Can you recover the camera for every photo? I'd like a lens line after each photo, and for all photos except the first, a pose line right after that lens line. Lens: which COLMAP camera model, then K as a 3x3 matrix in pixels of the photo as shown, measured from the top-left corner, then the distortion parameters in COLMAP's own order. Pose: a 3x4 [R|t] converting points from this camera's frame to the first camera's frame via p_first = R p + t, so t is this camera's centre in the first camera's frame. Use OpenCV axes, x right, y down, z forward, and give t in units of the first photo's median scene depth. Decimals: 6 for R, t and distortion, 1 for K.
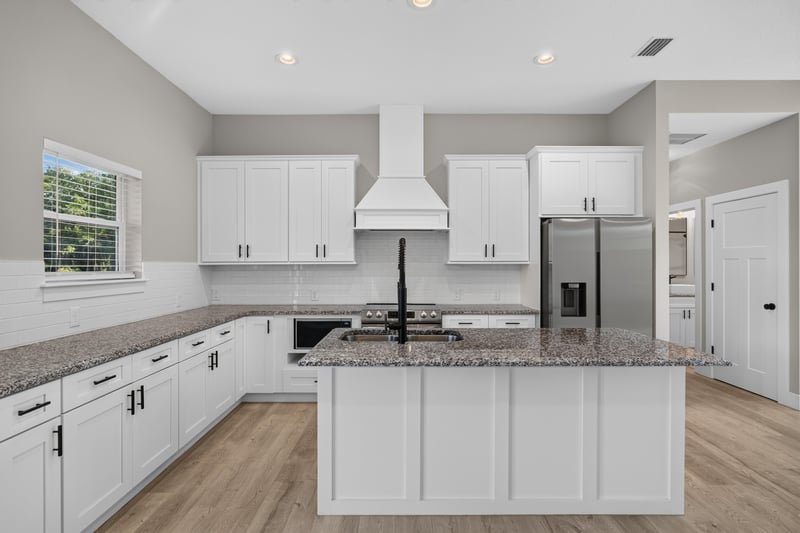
lens RADIAL K [[401.5, 0, 400.0], [0, 401.5, 266.5], [0, 0, 1]] dist [-0.003143, 0.000318]
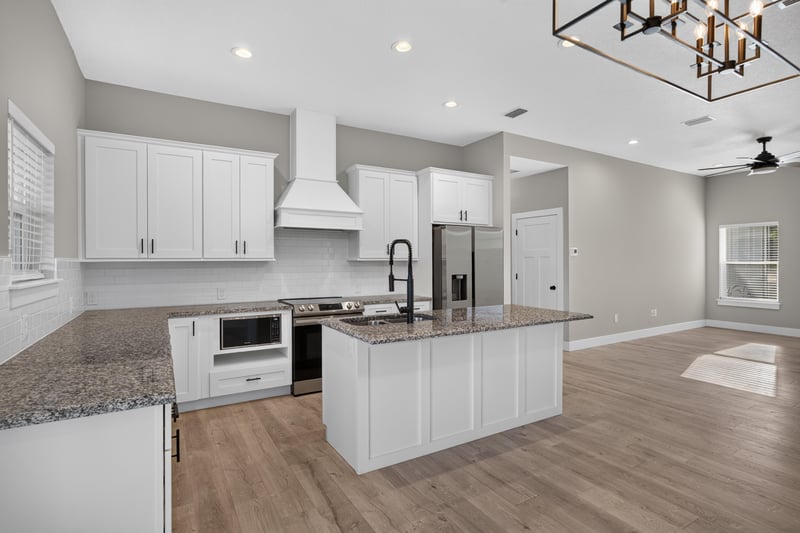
lens RADIAL K [[401.5, 0, 400.0], [0, 401.5, 266.5], [0, 0, 1]] dist [-0.003143, 0.000318]
pose [[0.859142, -0.007972, 0.511675, -0.390154], [0.005109, 0.999962, 0.007002, 0.002814], [-0.511711, -0.003402, 0.859151, -0.036247]]
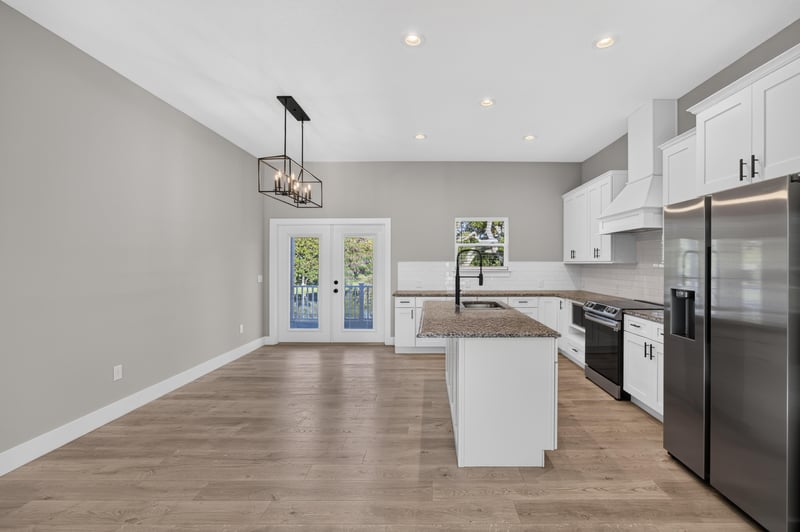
lens RADIAL K [[364.7, 0, 431.7], [0, 364.7, 265.6], [0, 0, 1]] dist [-0.013983, 0.000495]
pose [[0.004307, 0.008297, -0.999956, 1.023518], [-0.007438, 0.999938, 0.008265, -0.005397], [0.999963, 0.007402, 0.004368, 0.510925]]
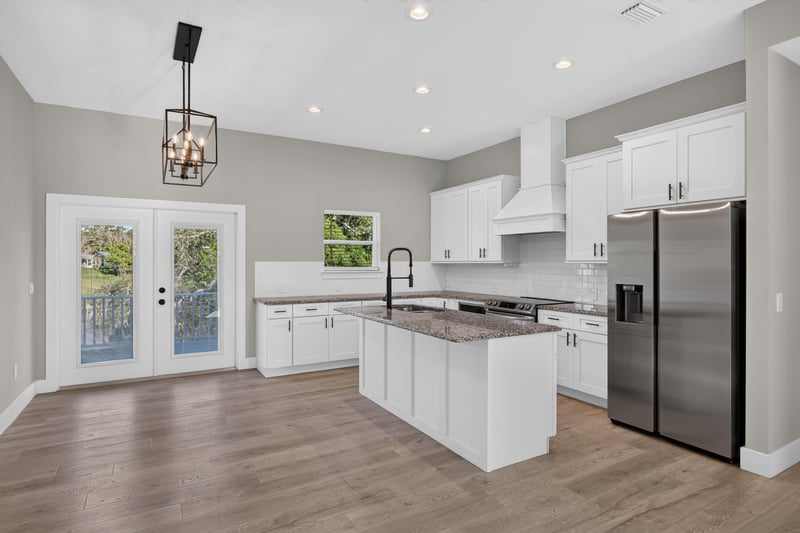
lens RADIAL K [[430.2, 0, 399.0], [0, 430.2, 264.3], [0, 0, 1]] dist [-0.004260, -0.000654]
pose [[0.498423, 0.004280, -0.866924, 0.950017], [-0.006553, 0.999978, 0.001169, -0.002380], [0.866909, 0.005098, 0.498440, 0.071440]]
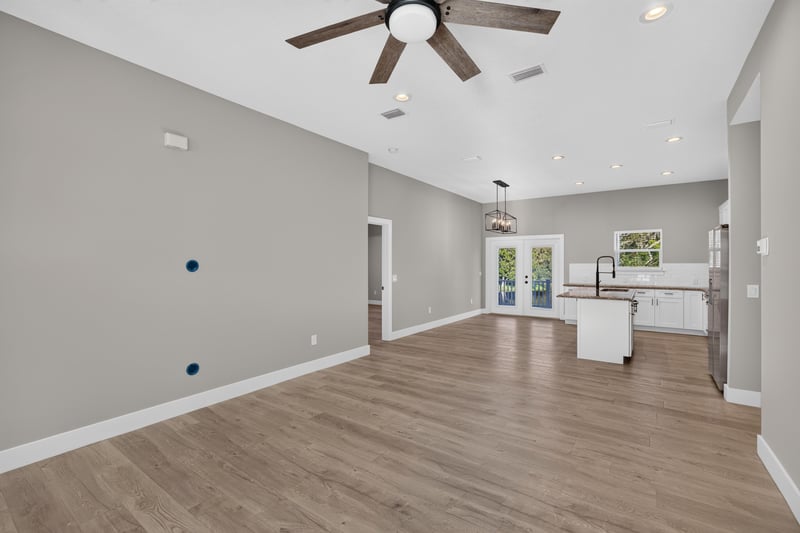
lens RADIAL K [[350.2, 0, 404.7], [0, 350.2, 263.5], [0, 0, 1]] dist [-0.012790, 0.000027]
pose [[-0.572362, -0.000997, -0.820000, 1.842772], [-0.005794, 0.999979, 0.002829, -0.007362], [0.819981, 0.006370, -0.572356, 0.779088]]
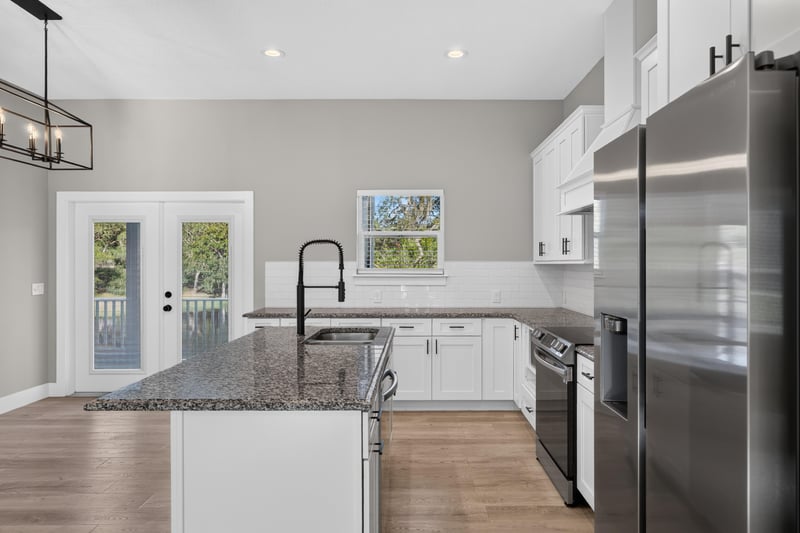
lens RADIAL K [[527.9, 0, 415.8], [0, 527.9, 263.2], [0, 0, 1]] dist [0.006863, 0.001799]
pose [[-0.000971, 0.001143, -0.999999, 0.860349], [-0.006777, 0.999976, 0.001150, -0.006859], [0.999977, 0.006778, -0.000963, 0.774018]]
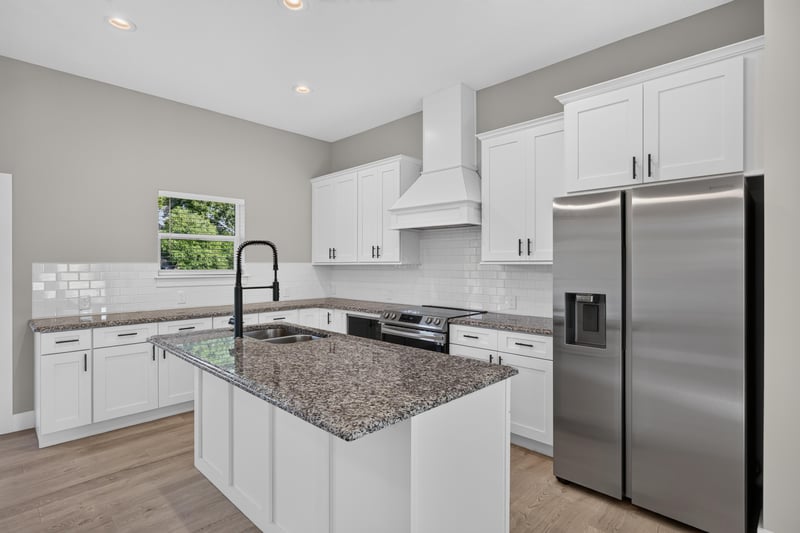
lens RADIAL K [[397.8, 0, 400.0], [0, 397.8, 266.5], [0, 0, 1]] dist [-0.004759, -0.000133]
pose [[0.717374, 0.003498, -0.696679, 0.626561], [-0.003659, 0.999993, 0.001254, -0.002674], [0.696678, 0.001650, 0.717382, 0.312997]]
